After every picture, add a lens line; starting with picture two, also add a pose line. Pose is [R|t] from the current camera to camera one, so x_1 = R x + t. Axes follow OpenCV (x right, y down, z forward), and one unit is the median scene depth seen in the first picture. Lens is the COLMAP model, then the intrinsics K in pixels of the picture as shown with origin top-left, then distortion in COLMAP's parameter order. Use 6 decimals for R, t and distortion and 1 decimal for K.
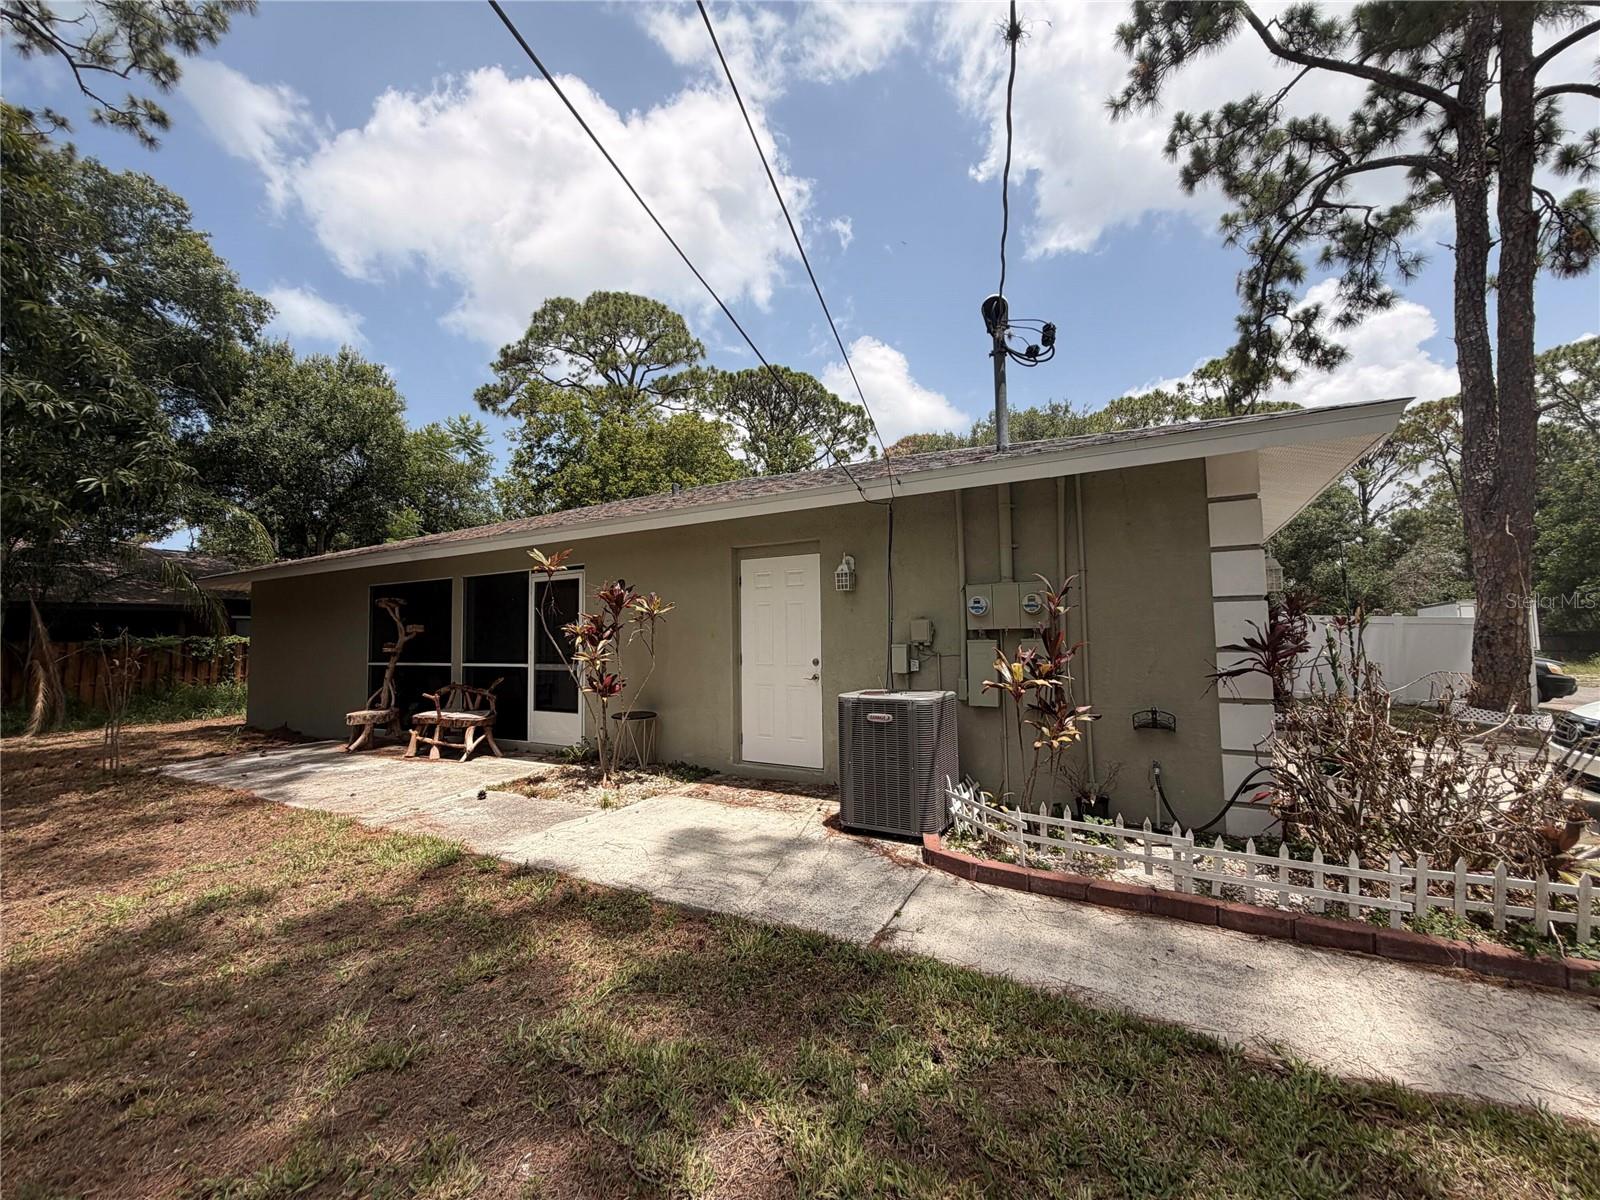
lens RADIAL K [[638.4, 0, 796.8], [0, 638.4, 610.0], [0, 0, 1]] dist [0.001058, 0.000179]
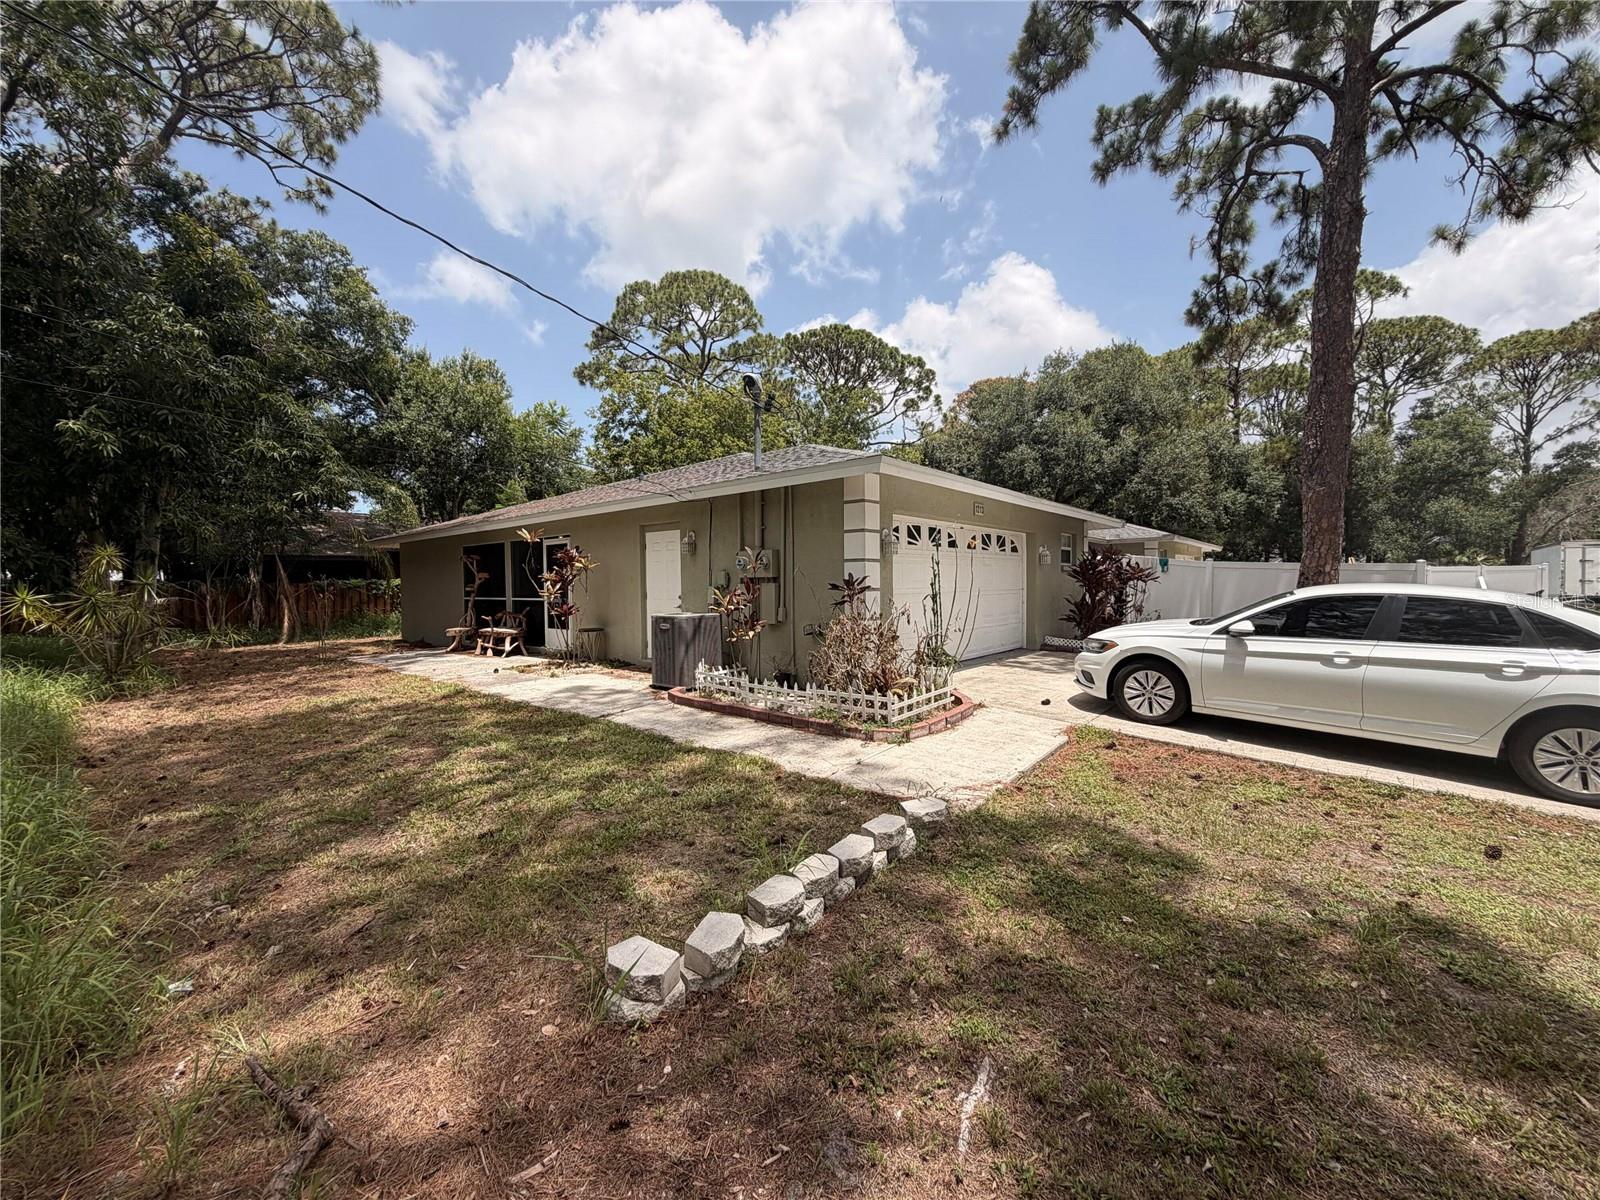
lens RADIAL K [[638.4, 0, 796.8], [0, 638.4, 610.0], [0, 0, 1]] dist [0.001058, 0.000179]
pose [[0.981573, 0.010586, -0.190794, 0.232684], [0.006600, 0.995990, 0.089216, -0.010571], [0.190973, -0.088831, 0.977568, -0.195712]]
